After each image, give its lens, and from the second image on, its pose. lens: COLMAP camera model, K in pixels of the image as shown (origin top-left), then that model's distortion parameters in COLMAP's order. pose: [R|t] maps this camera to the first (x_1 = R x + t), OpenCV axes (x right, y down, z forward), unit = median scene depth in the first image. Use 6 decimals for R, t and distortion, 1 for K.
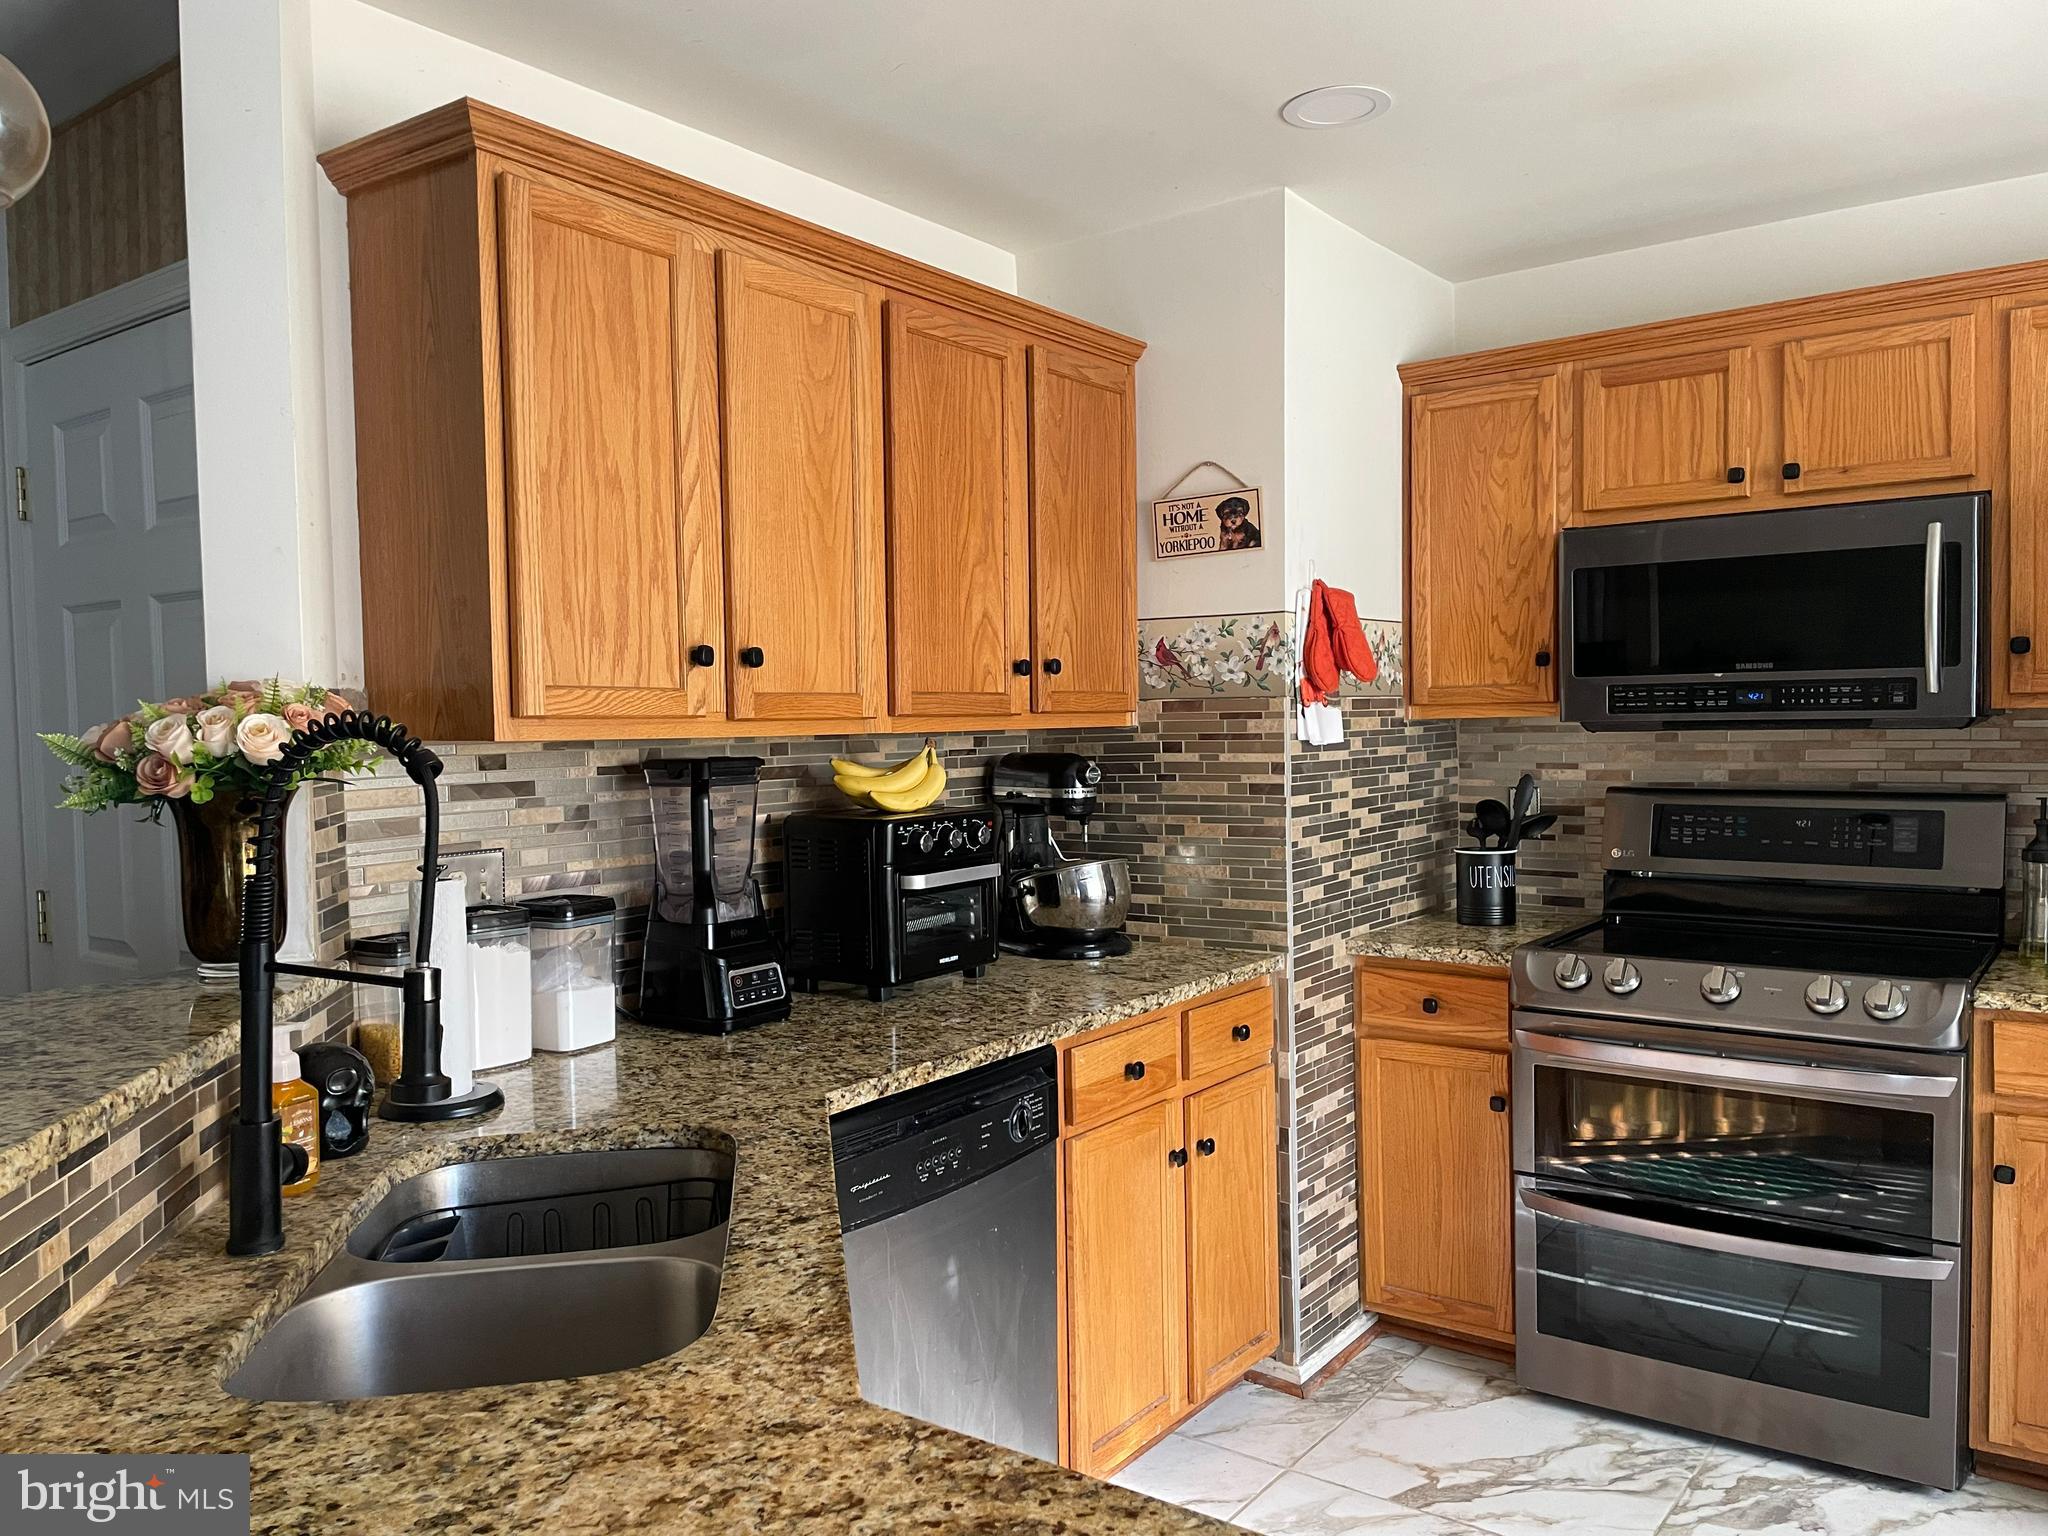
lens RADIAL K [[1542.6, 0, 1024.0], [0, 1542.6, 768.0], [0, 0, 1]] dist [0.092930, -0.119293]
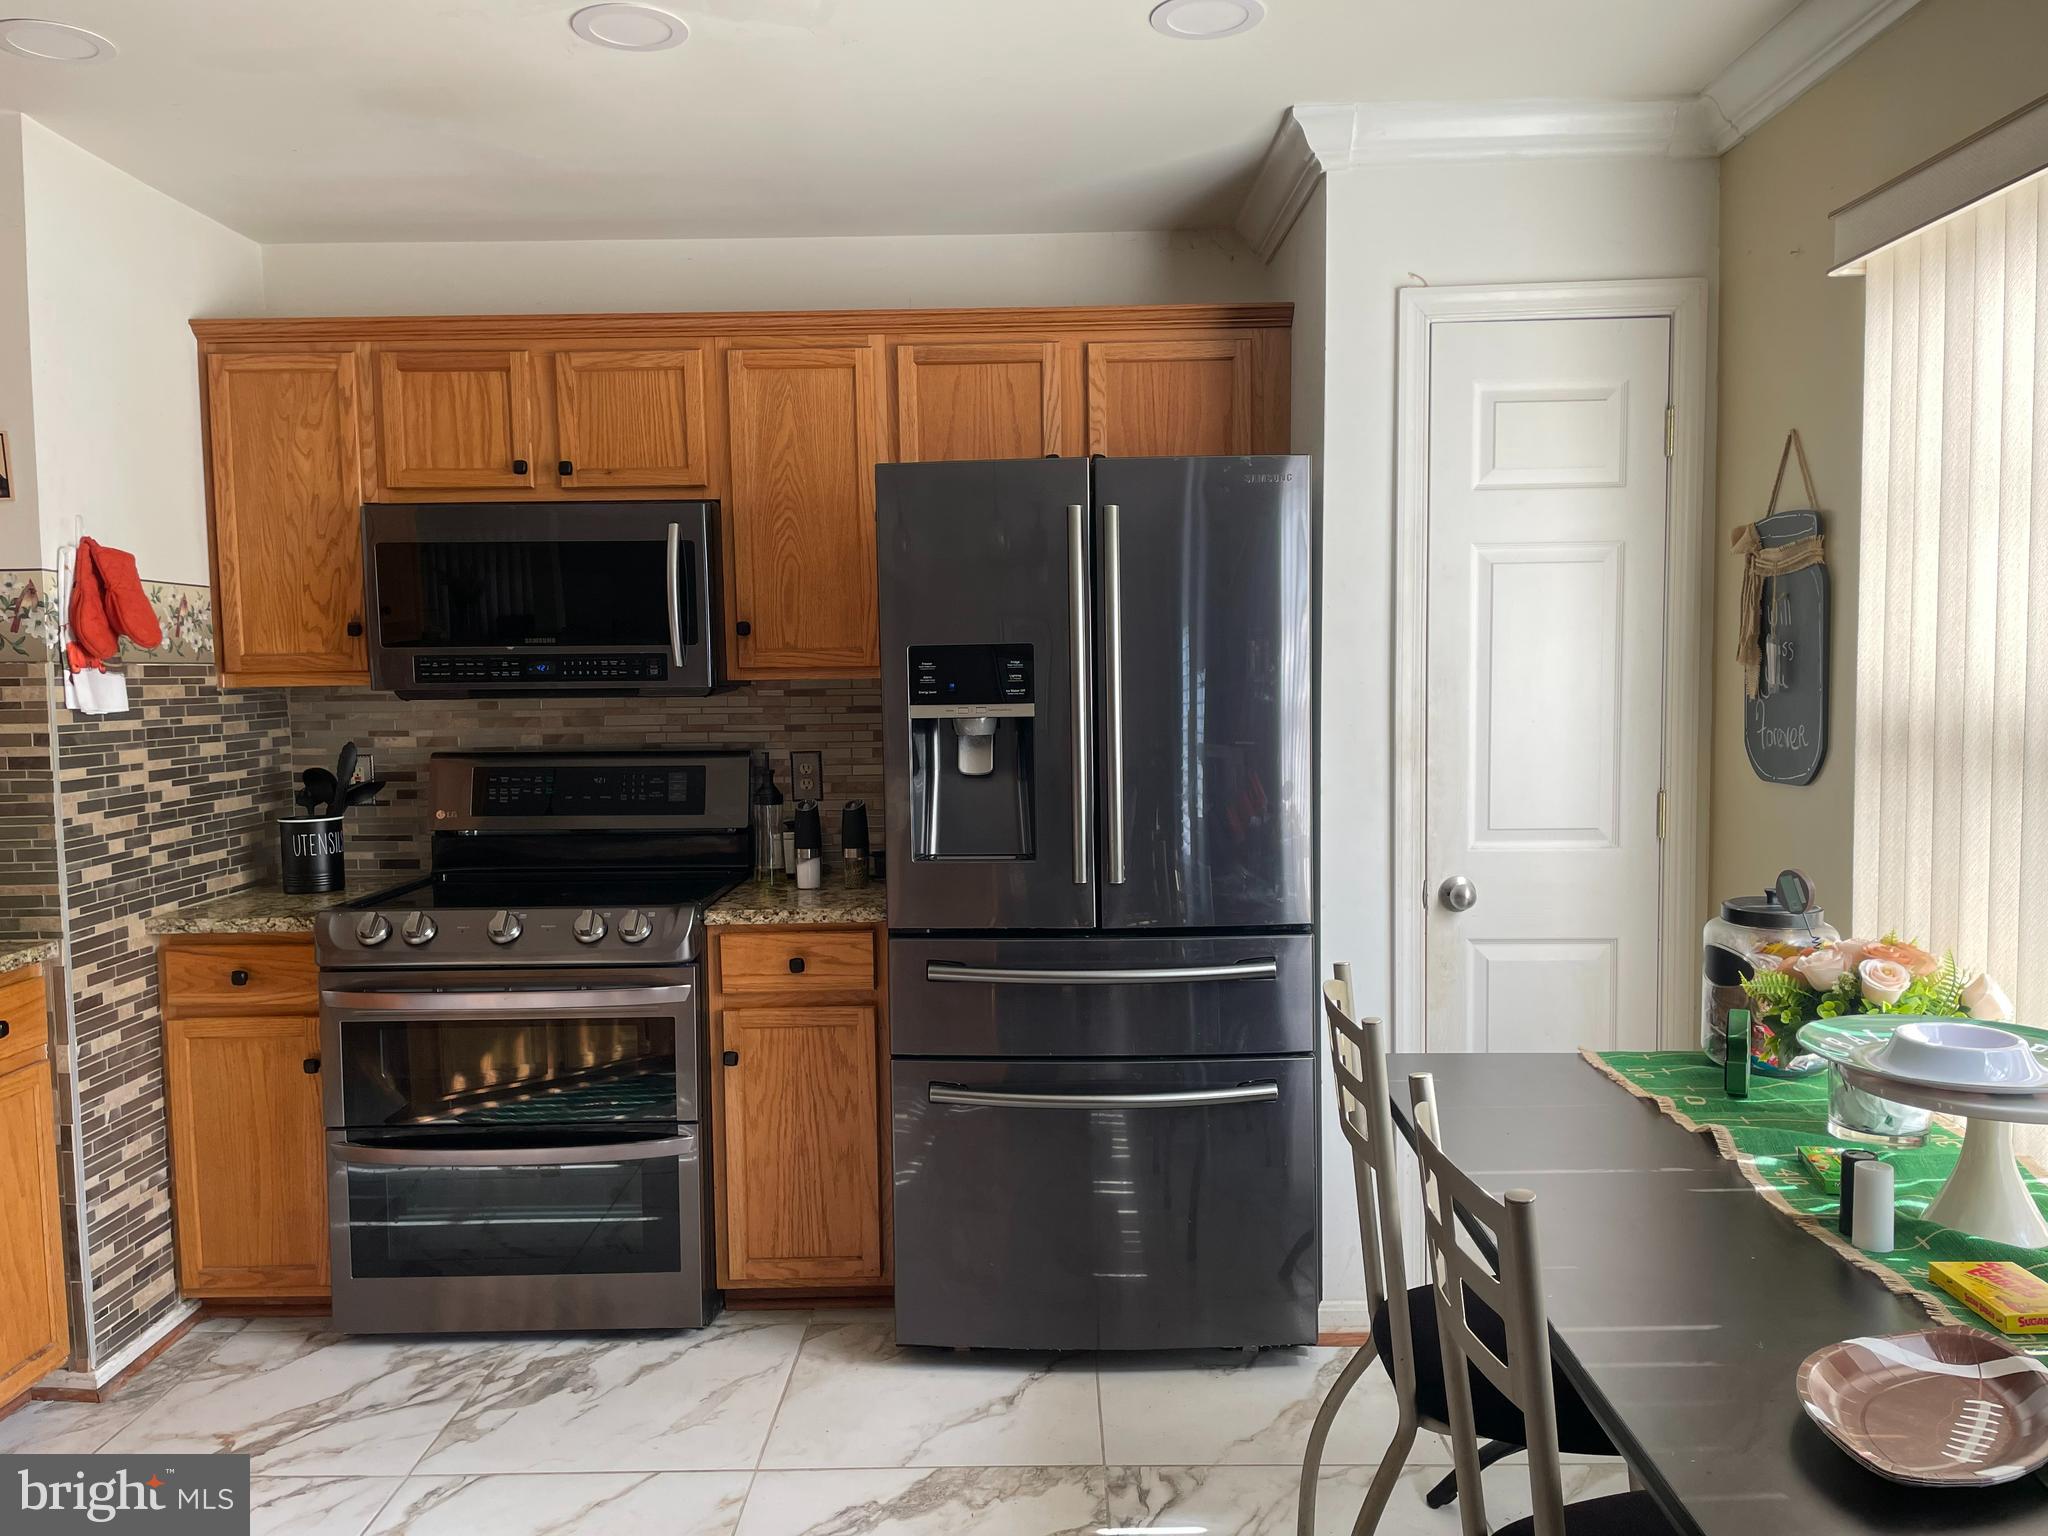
lens RADIAL K [[1541.8, 0, 1003.4], [0, 1541.8, 773.3], [0, 0, 1]] dist [0.091146, -0.115973]
pose [[0.810539, -0.031395, 0.584842, 0.078204], [0.019159, 0.999449, 0.027099, 0.005541], [-0.585371, -0.010760, 0.810694, -0.089872]]
